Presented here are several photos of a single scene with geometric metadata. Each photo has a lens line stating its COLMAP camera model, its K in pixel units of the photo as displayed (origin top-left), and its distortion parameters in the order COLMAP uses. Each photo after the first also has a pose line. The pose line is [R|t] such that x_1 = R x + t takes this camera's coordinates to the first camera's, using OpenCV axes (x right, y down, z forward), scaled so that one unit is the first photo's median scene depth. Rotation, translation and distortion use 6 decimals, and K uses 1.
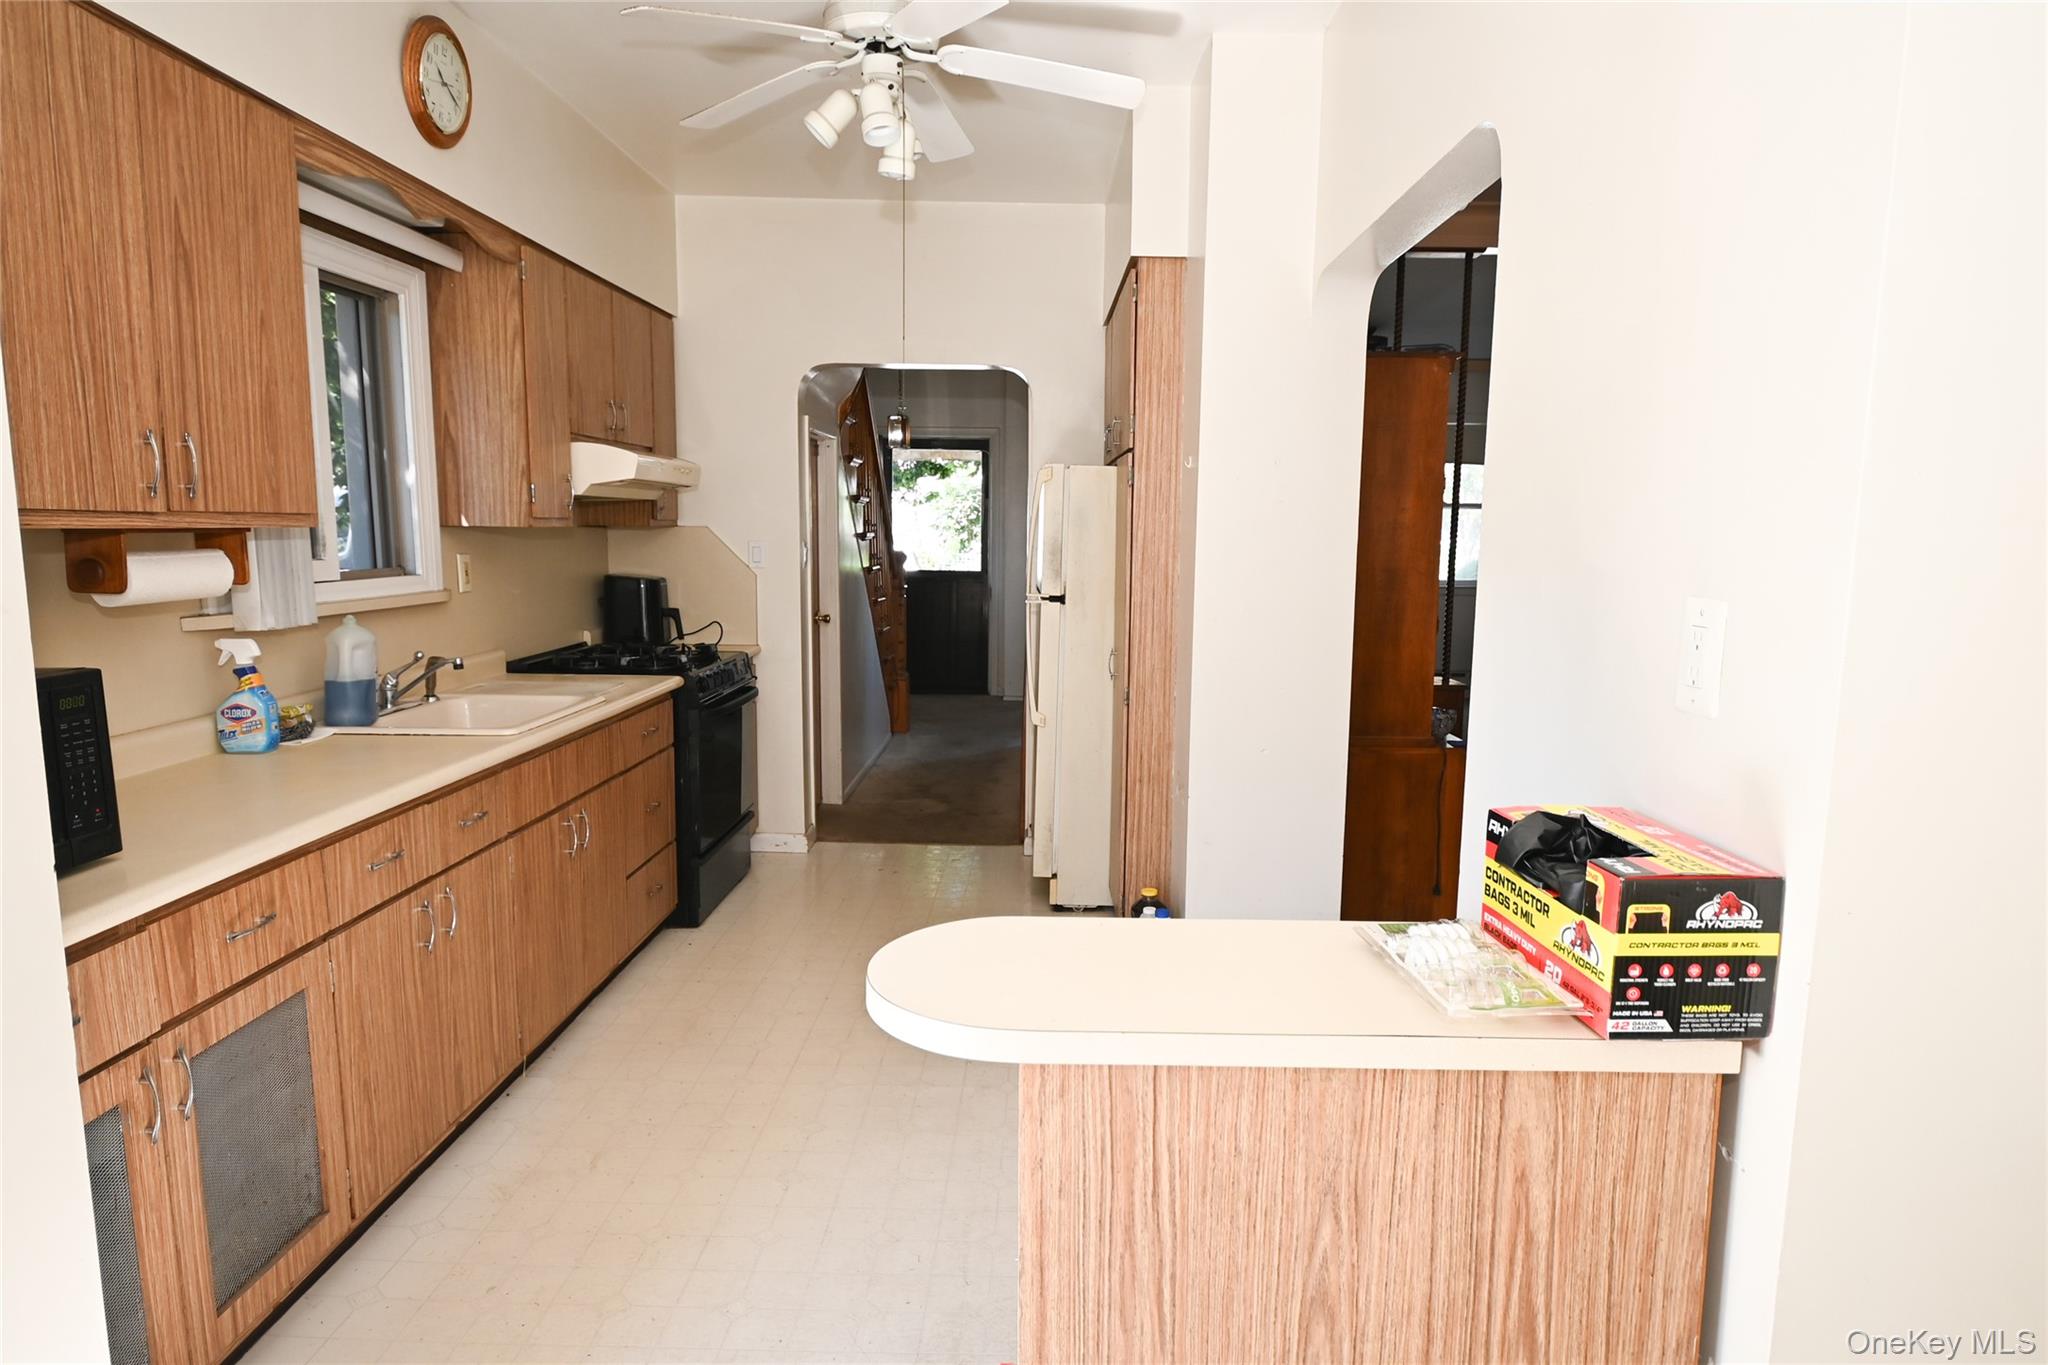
lens RADIAL K [[1222.2, 0, 1024.0], [0, 1222.2, 682.5], [0, 0, 1]] dist [-0.001736, -0.002307]
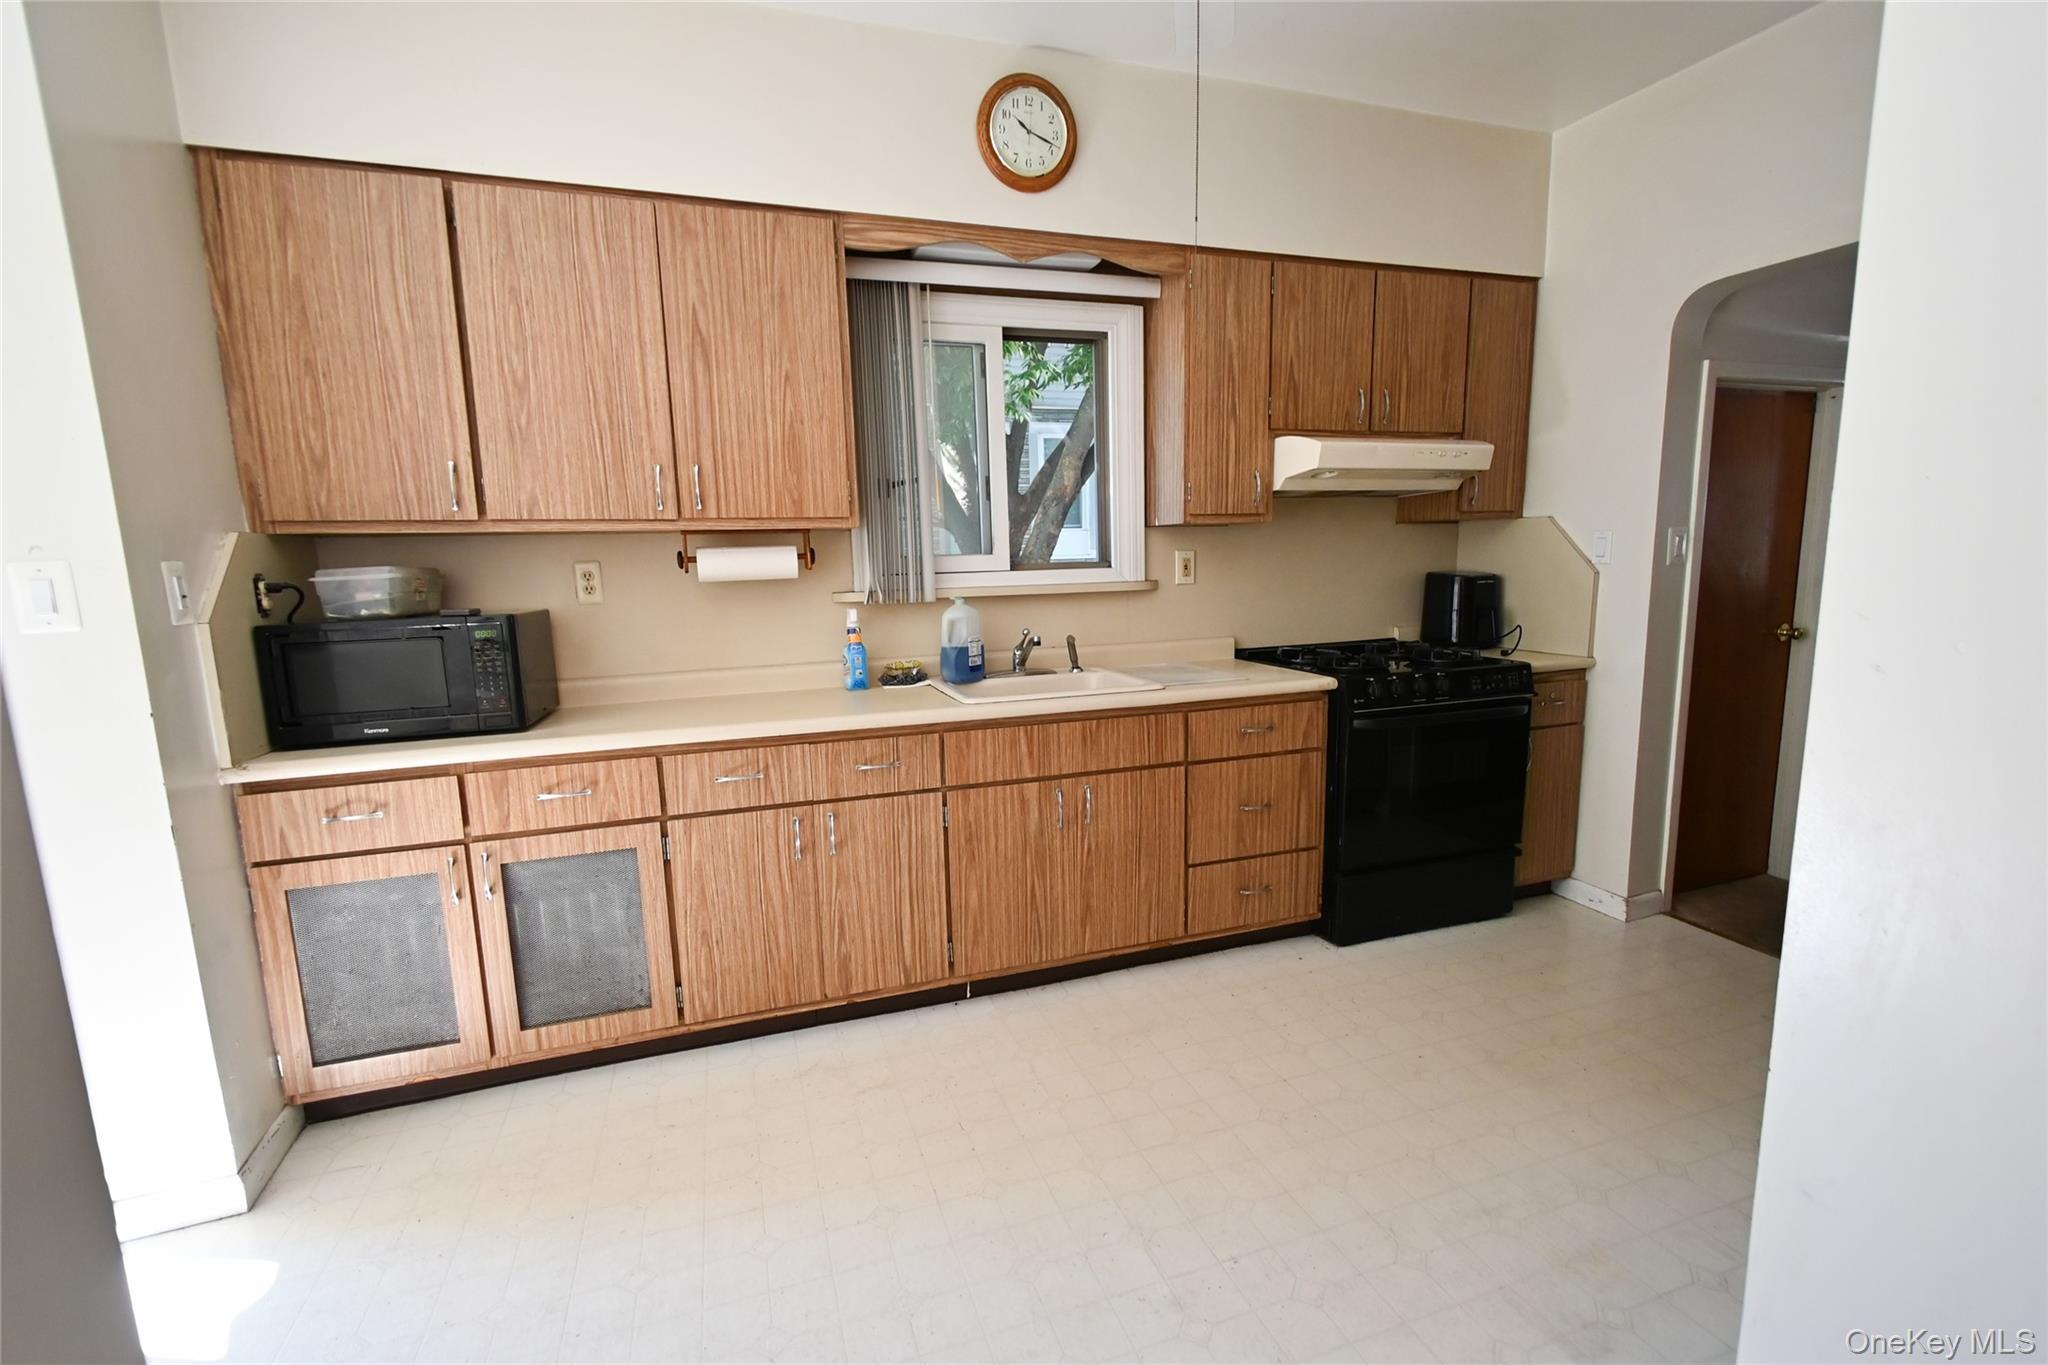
lens RADIAL K [[912.2, 0, 1029.0], [0, 912.2, 693.7], [0, 0, 1]] dist [0.009068, -0.008086]
pose [[0.359679, 0.126768, -0.924424, 0.508344], [-0.093476, 0.990639, 0.099479, -0.074764], [0.928382, 0.050631, 0.368162, 0.952398]]
